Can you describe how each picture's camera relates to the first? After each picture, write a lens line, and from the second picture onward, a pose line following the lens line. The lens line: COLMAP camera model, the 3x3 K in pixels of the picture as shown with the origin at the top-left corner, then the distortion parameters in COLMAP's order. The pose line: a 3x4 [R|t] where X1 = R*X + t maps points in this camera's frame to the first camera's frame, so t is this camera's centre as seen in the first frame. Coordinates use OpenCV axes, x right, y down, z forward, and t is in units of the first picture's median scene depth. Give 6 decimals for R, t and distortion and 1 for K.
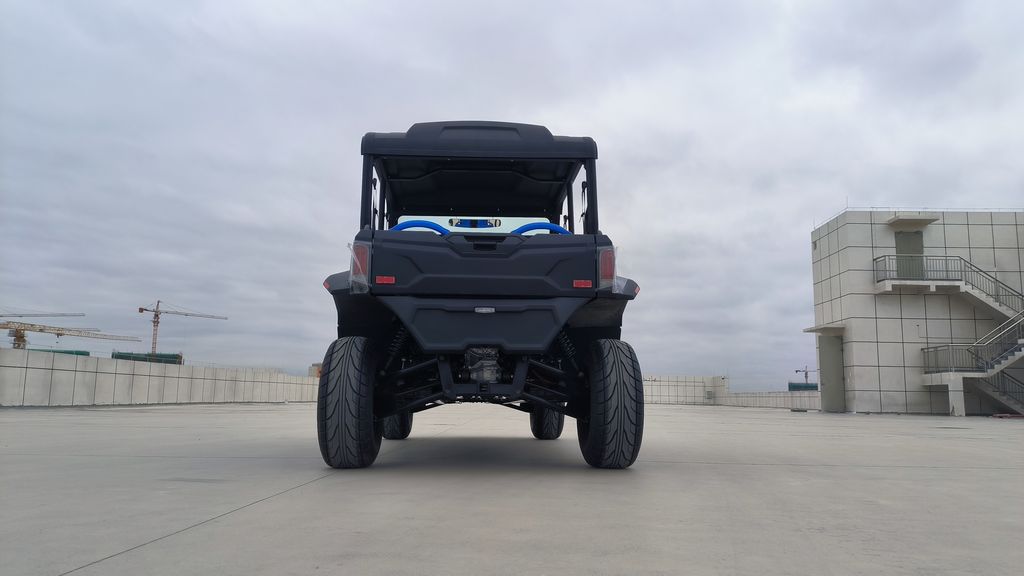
lens RADIAL K [[761.2, 0, 523.1], [0, 761.2, 296.1], [0, 0, 1]] dist [0.058126, 0.002492]
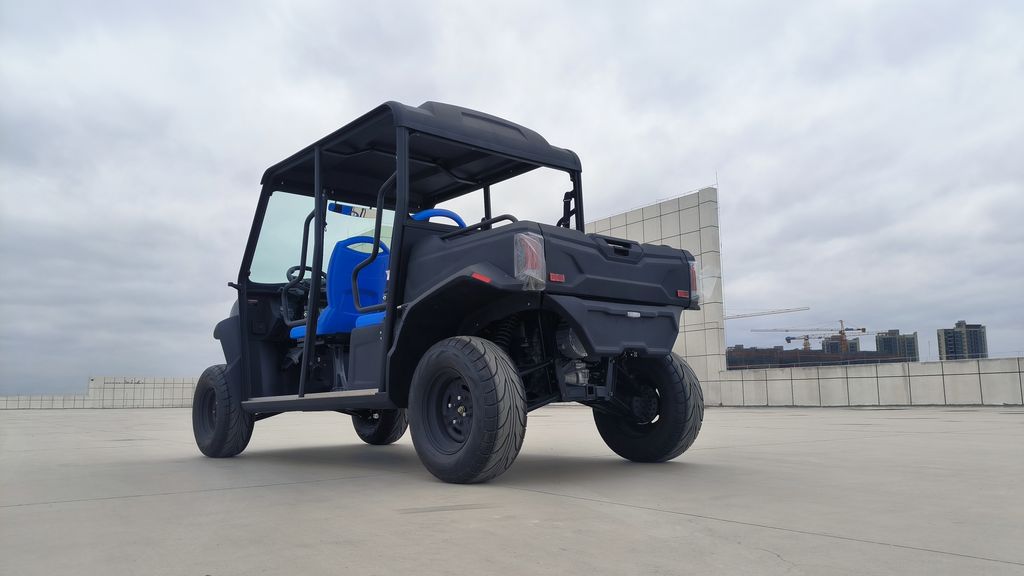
lens RADIAL K [[761.2, 0, 514.6], [0, 761.2, 295.9], [0, 0, 1]] dist [0.058126, 0.002492]
pose [[0.781395, 0.058859, 0.621255, -0.791980], [-0.059147, 0.998046, -0.020163, 0.022989], [-0.621228, -0.020990, 0.783349, 0.289710]]
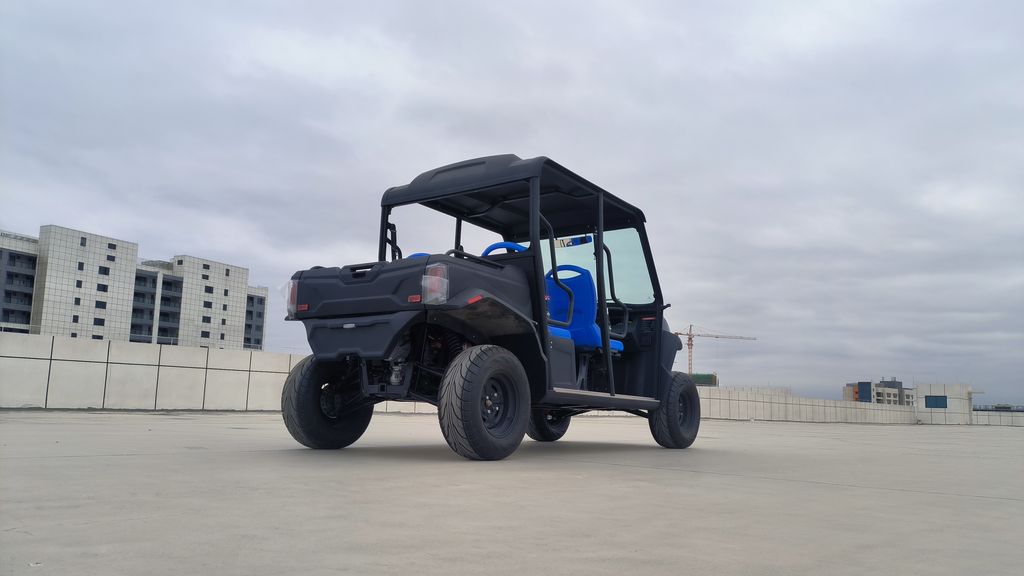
lens RADIAL K [[761.2, 0, 497.3], [0, 761.2, 314.9], [0, 0, 1]] dist [0.058126, 0.002492]
pose [[0.774508, -0.065728, -0.629140, 0.909780], [0.065179, 0.997585, -0.023982, 0.045285], [0.629197, -0.022432, 0.776922, 0.170203]]
